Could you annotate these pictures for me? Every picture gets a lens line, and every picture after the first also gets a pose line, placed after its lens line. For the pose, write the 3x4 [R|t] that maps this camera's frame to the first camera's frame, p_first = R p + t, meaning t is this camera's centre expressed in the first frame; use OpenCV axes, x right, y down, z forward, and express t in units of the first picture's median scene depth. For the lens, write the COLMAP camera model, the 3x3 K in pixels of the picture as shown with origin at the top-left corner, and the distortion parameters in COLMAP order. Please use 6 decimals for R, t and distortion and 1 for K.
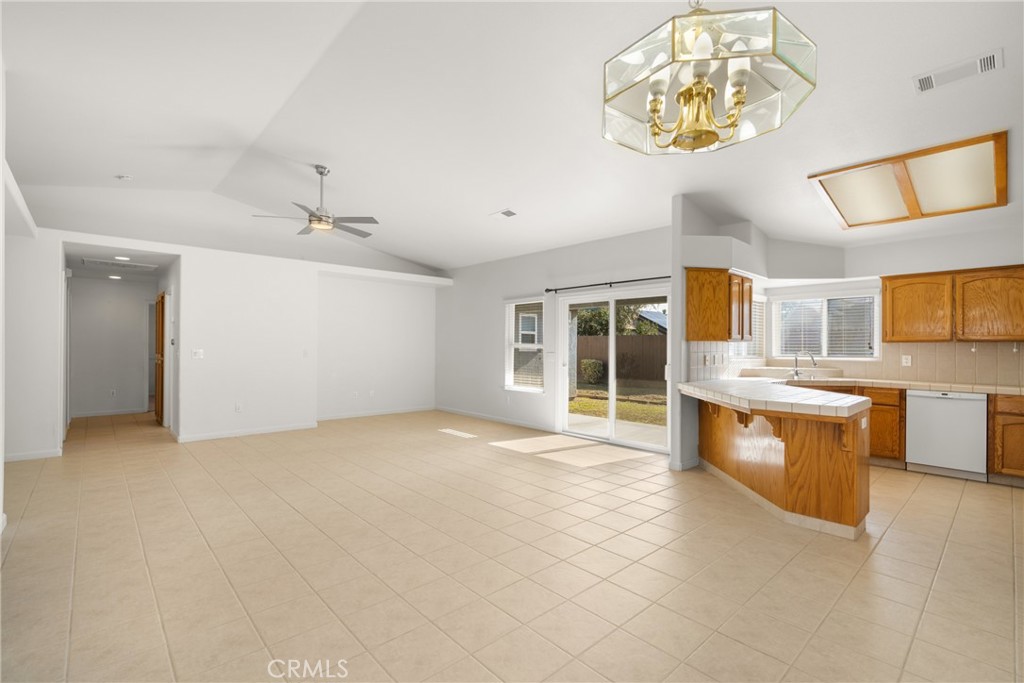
lens RADIAL K [[463.9, 0, 508.9], [0, 463.9, 344.2], [0, 0, 1]] dist [-0.009104, 0.000591]
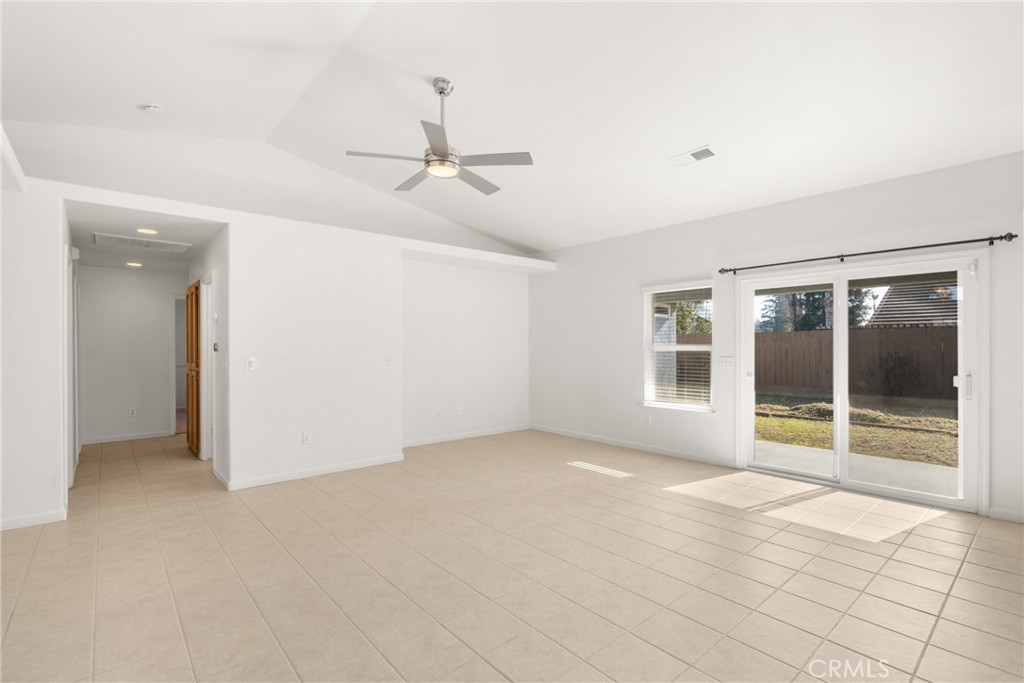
lens RADIAL K [[463.9, 0, 495.6], [0, 463.9, 347.2], [0, 0, 1]] dist [-0.009104, 0.000591]
pose [[0.999446, -0.009052, -0.032042, -0.293340], [0.009194, 0.999949, 0.004292, -0.003850], [0.032002, -0.004584, 0.999477, 0.318948]]
